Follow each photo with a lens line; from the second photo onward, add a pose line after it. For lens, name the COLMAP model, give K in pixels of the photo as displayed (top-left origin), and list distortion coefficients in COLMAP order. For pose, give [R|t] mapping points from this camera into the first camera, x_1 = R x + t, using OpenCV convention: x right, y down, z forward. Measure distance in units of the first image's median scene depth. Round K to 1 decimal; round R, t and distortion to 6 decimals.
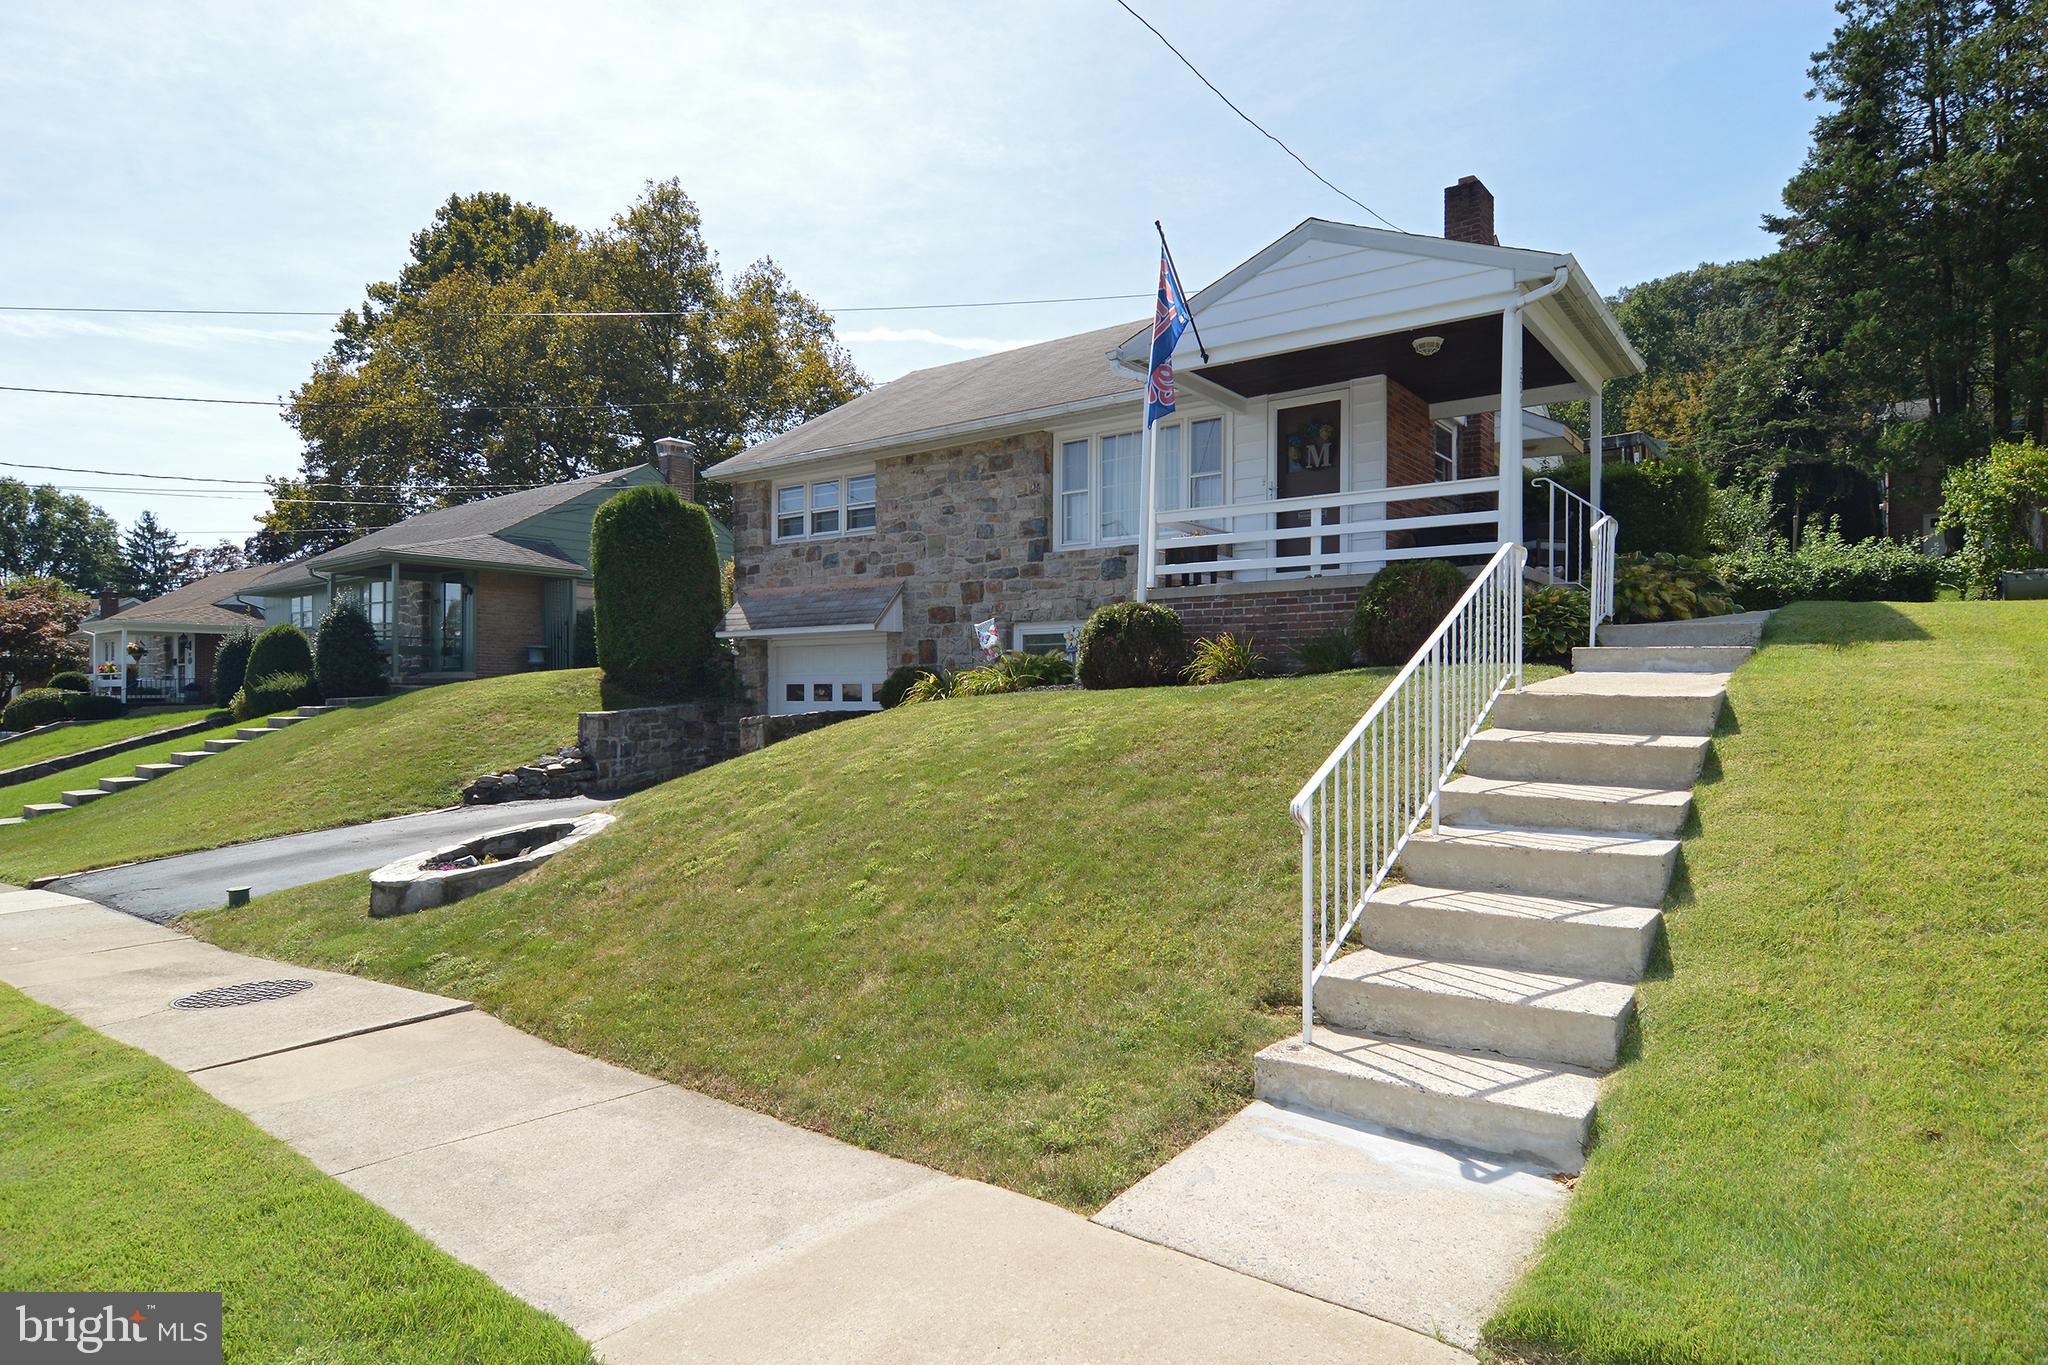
lens RADIAL K [[1126.7, 0, 1023.0], [0, 1126.7, 681.6], [0, 0, 1]] dist [-0.008397, -0.006025]
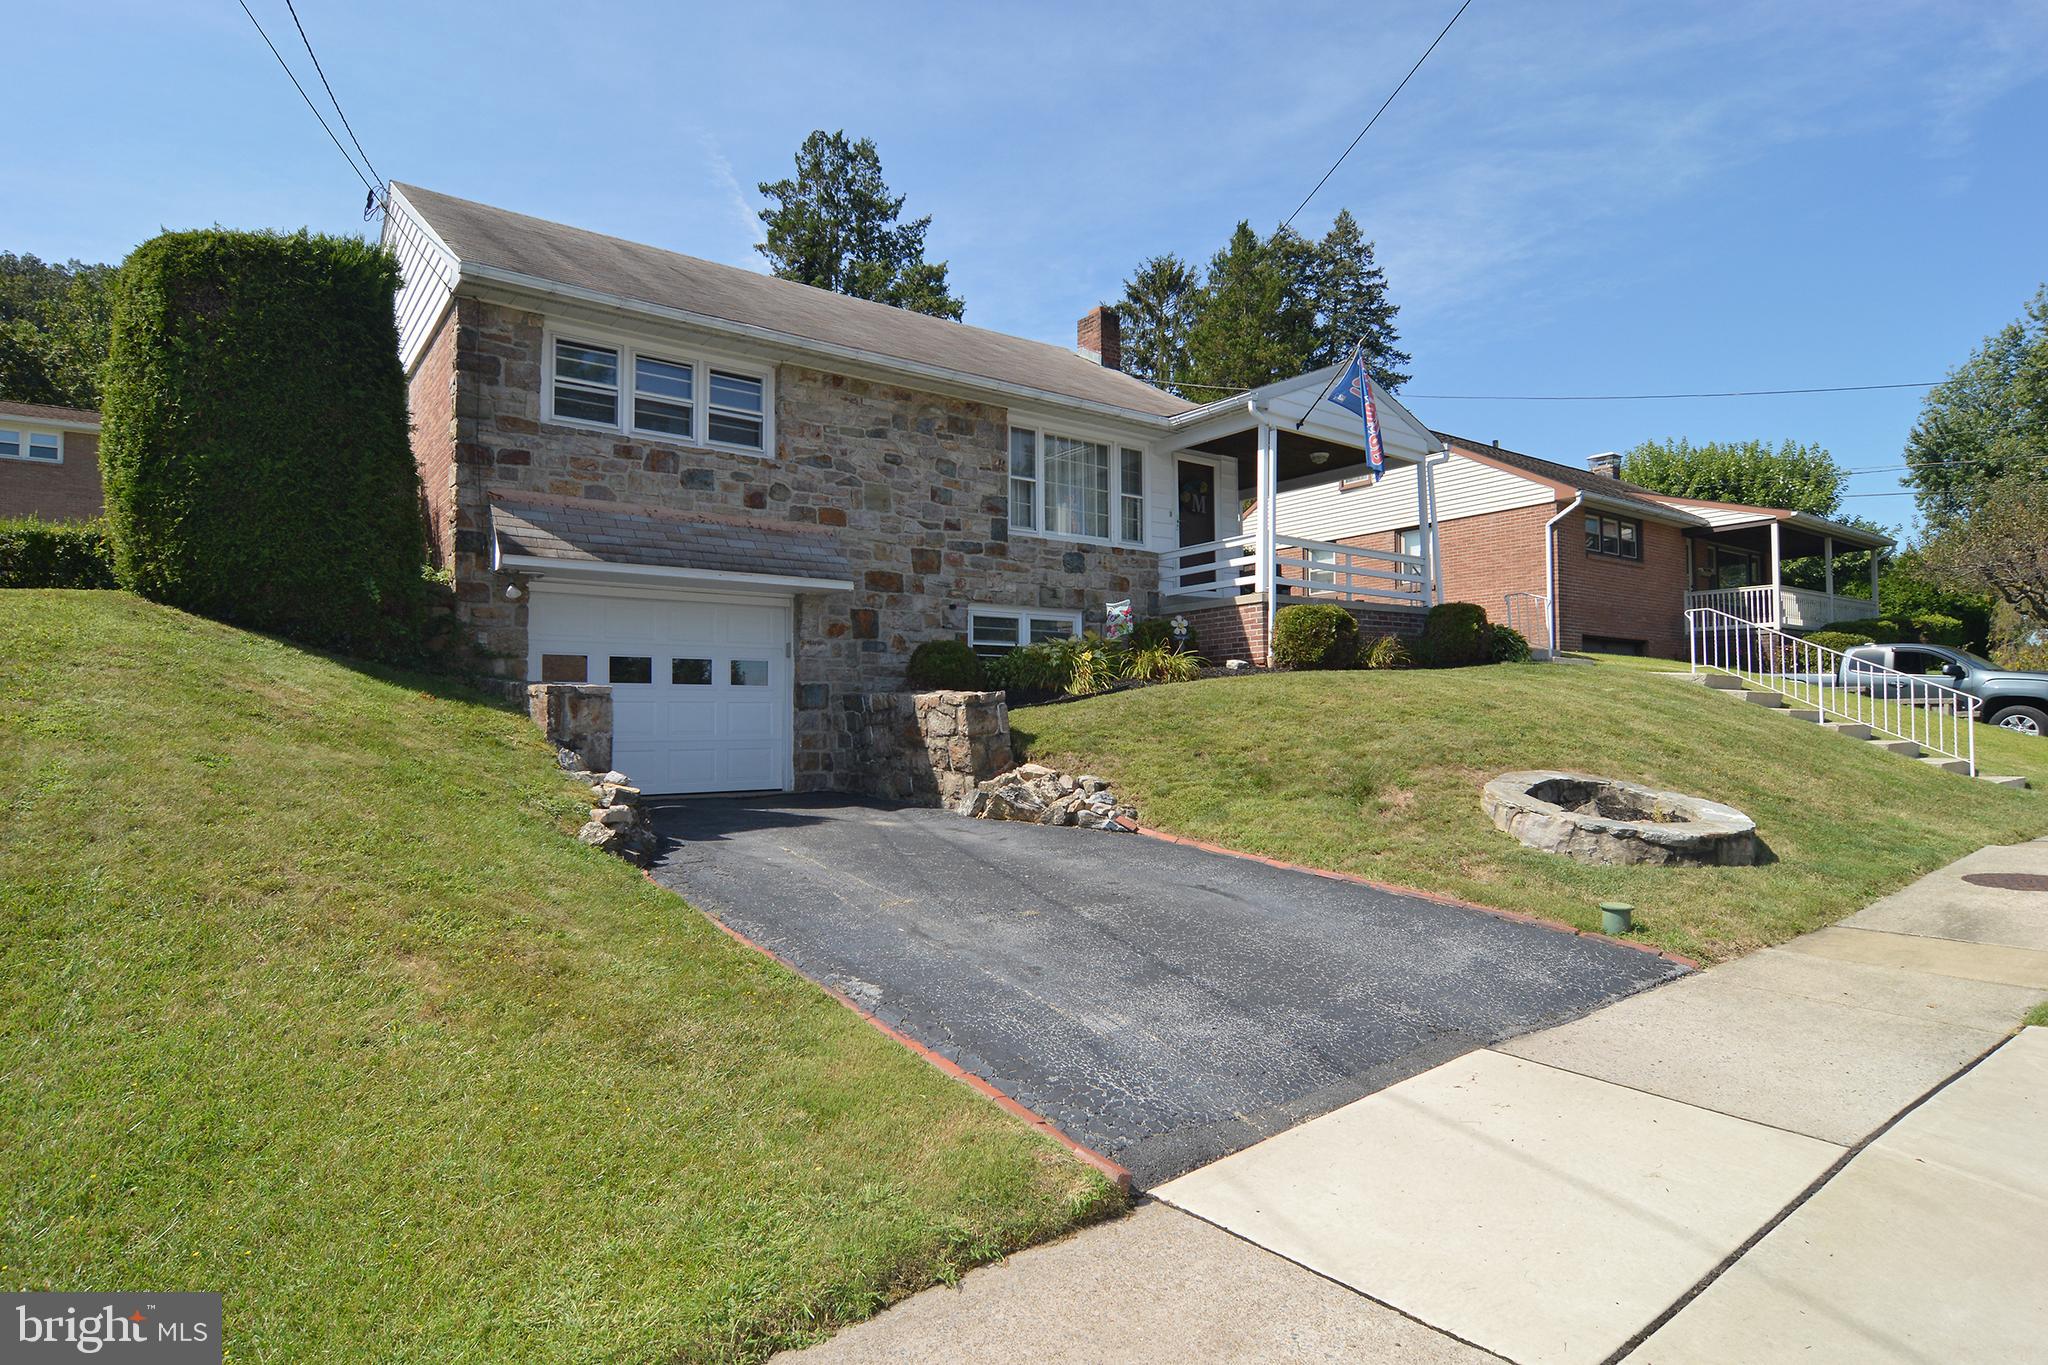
lens RADIAL K [[1126.7, 0, 1022.4], [0, 1126.7, 675.3], [0, 0, 1]] dist [-0.008397, -0.006025]
pose [[0.273512, 0.042308, 0.960938, -0.836964], [-0.003769, 0.999072, -0.042914, 0.045252], [-0.961861, 0.008116, 0.273418, 0.670745]]
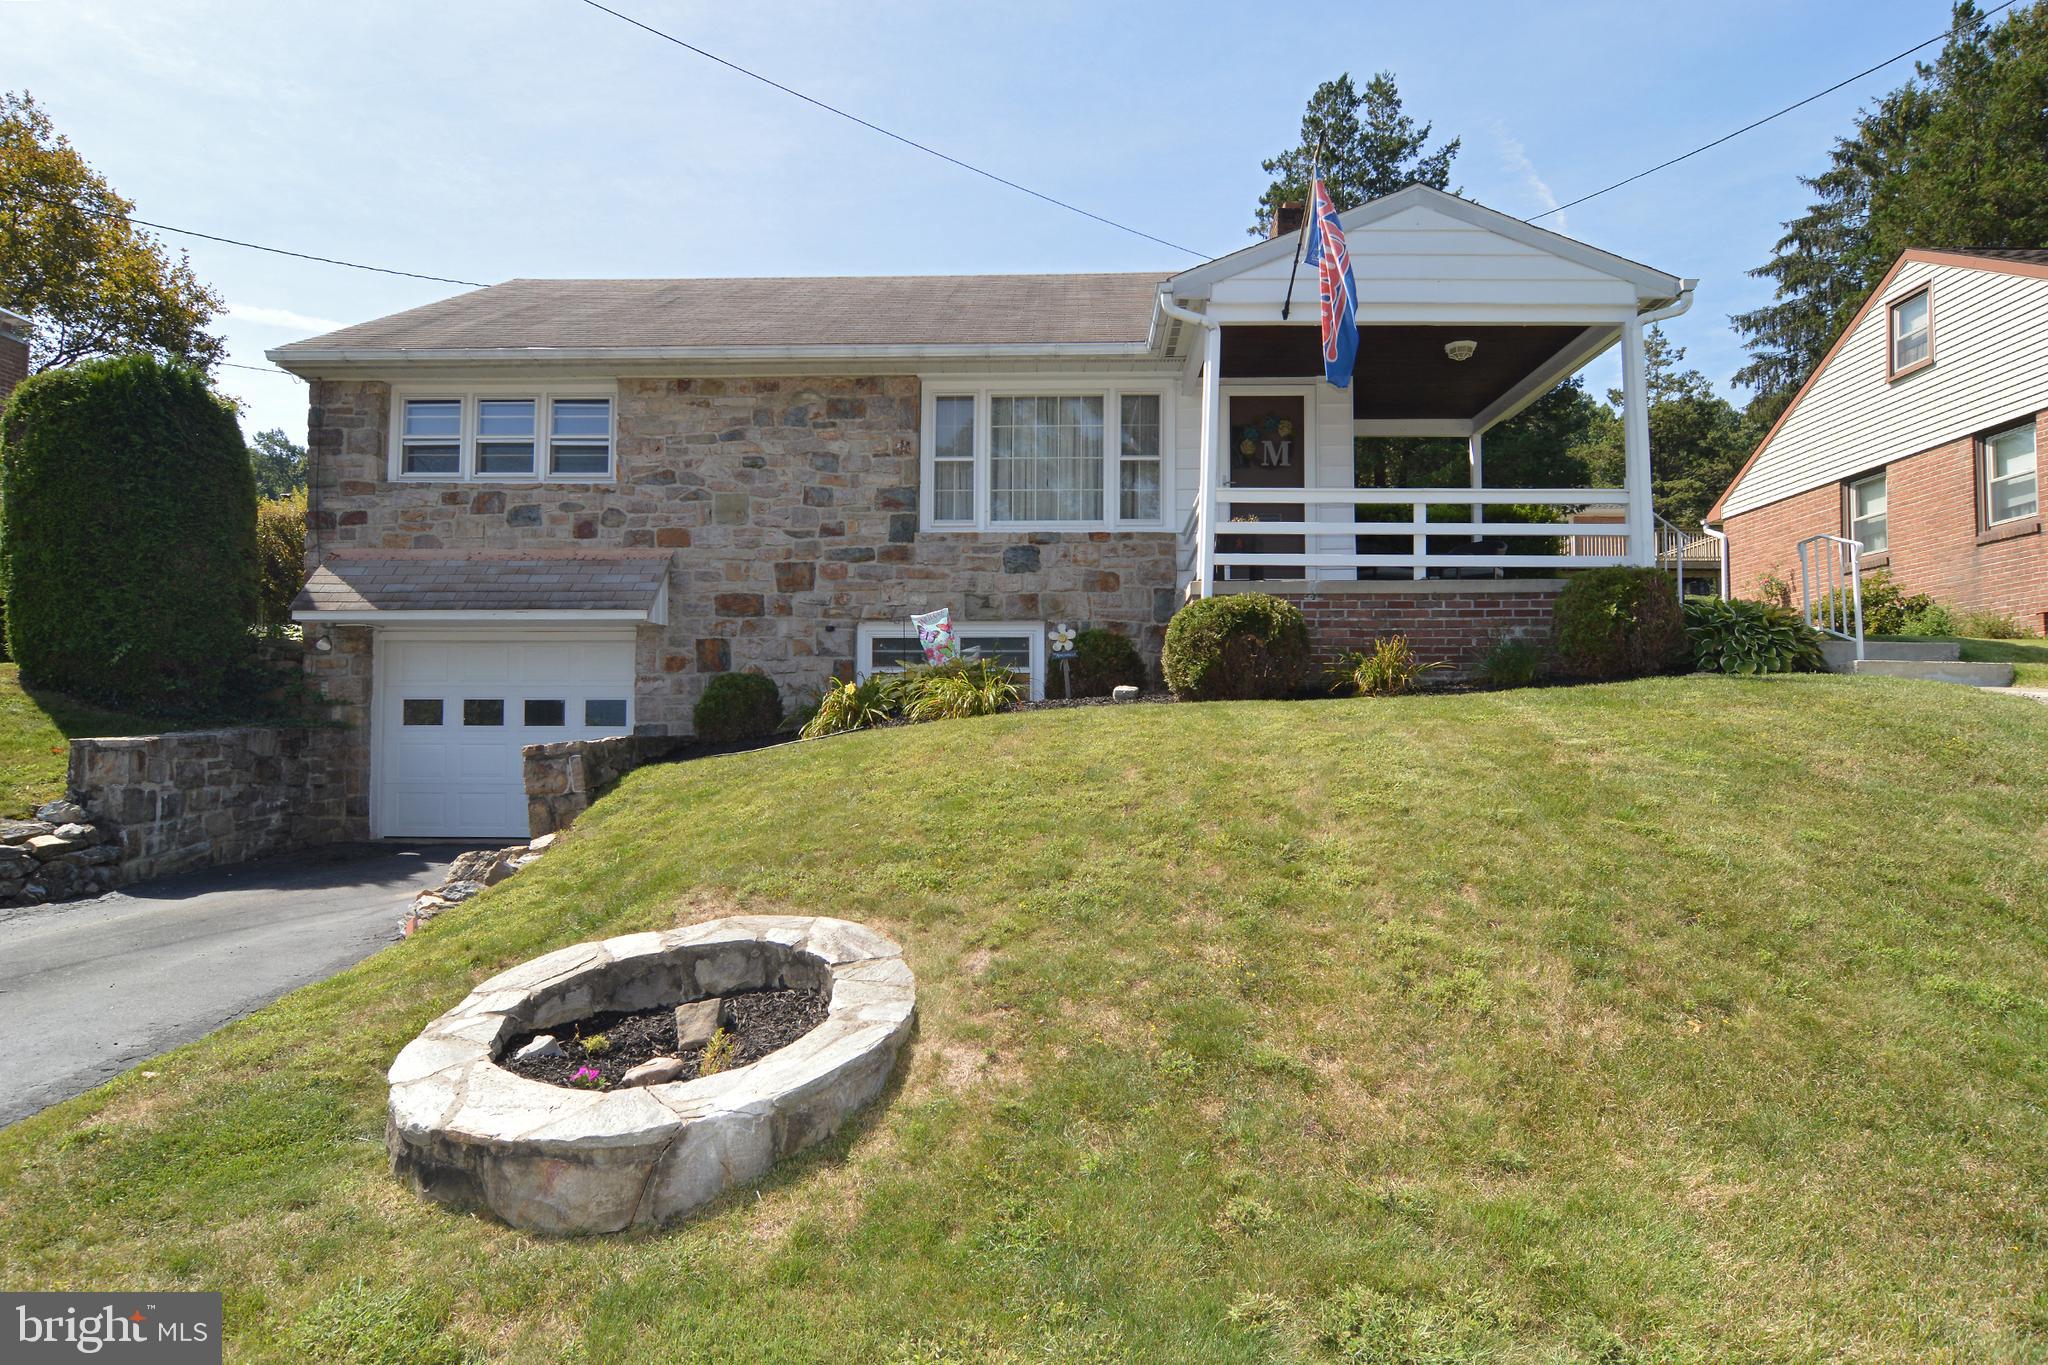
lens RADIAL K [[1126.7, 0, 1032.0], [0, 1126.7, 694.7], [0, 0, 1]] dist [-0.008397, -0.006025]
pose [[0.816537, 0.024126, 0.576788, -0.332778], [-0.009589, 0.999555, -0.028235, 0.017098], [-0.577213, 0.017524, 0.816406, 0.300143]]
